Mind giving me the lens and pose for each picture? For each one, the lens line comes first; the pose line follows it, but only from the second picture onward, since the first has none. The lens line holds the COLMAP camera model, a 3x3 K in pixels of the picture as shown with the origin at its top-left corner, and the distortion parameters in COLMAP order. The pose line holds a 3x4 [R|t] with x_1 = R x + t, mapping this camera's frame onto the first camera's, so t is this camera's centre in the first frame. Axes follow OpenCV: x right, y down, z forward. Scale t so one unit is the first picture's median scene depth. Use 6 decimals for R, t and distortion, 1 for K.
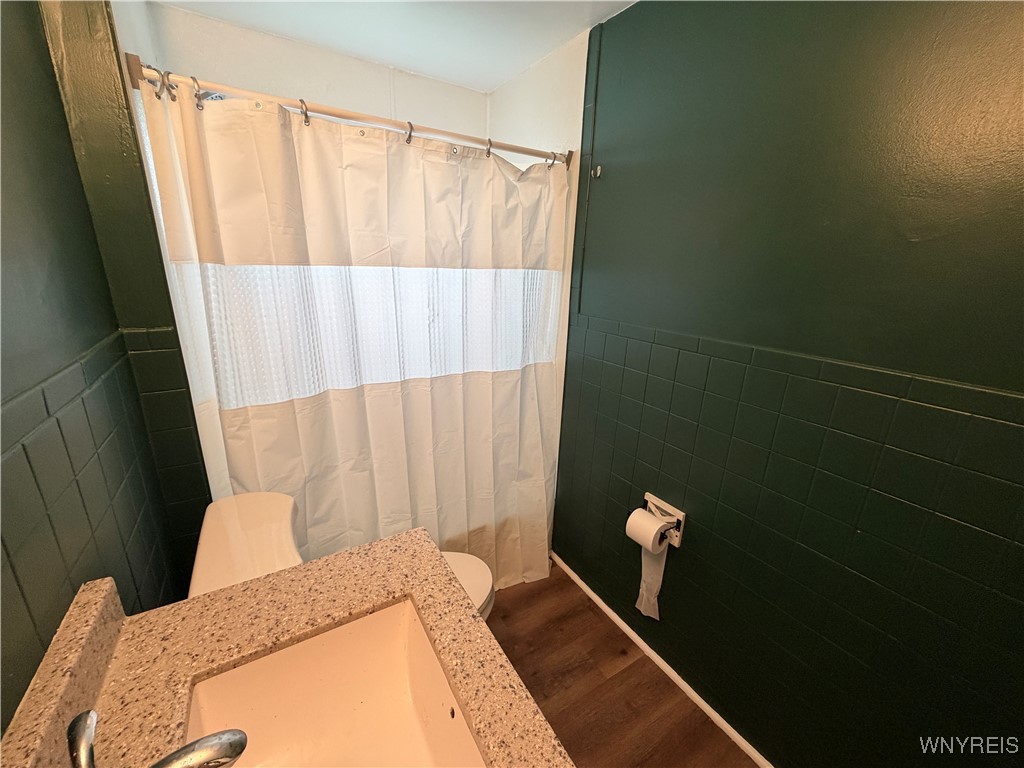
lens RADIAL K [[406.2, 0, 514.4], [0, 406.2, 385.5], [0, 0, 1]] dist [-0.000742, -0.000197]
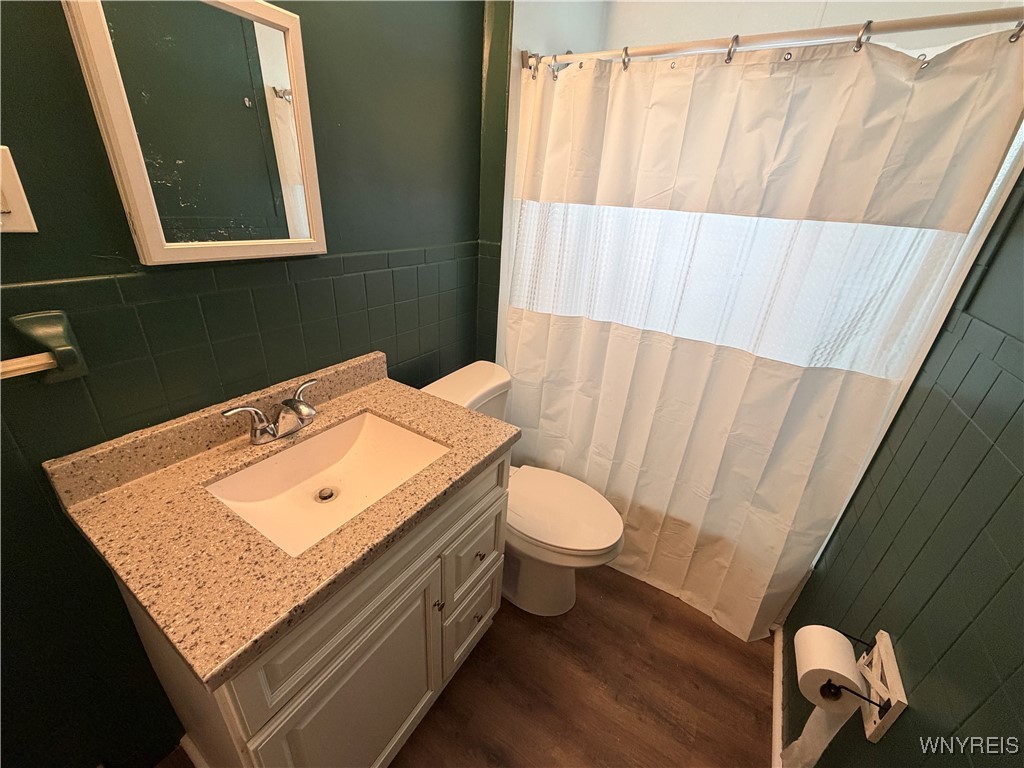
lens RADIAL K [[406.2, 0, 506.6], [0, 406.2, 385.1], [0, 0, 1]] dist [-0.000742, -0.000197]
pose [[0.444732, 0.376151, -0.812849, 0.448369], [-0.306268, 0.916698, 0.256640, -0.039936], [0.841673, 0.134814, 0.522888, 0.220621]]
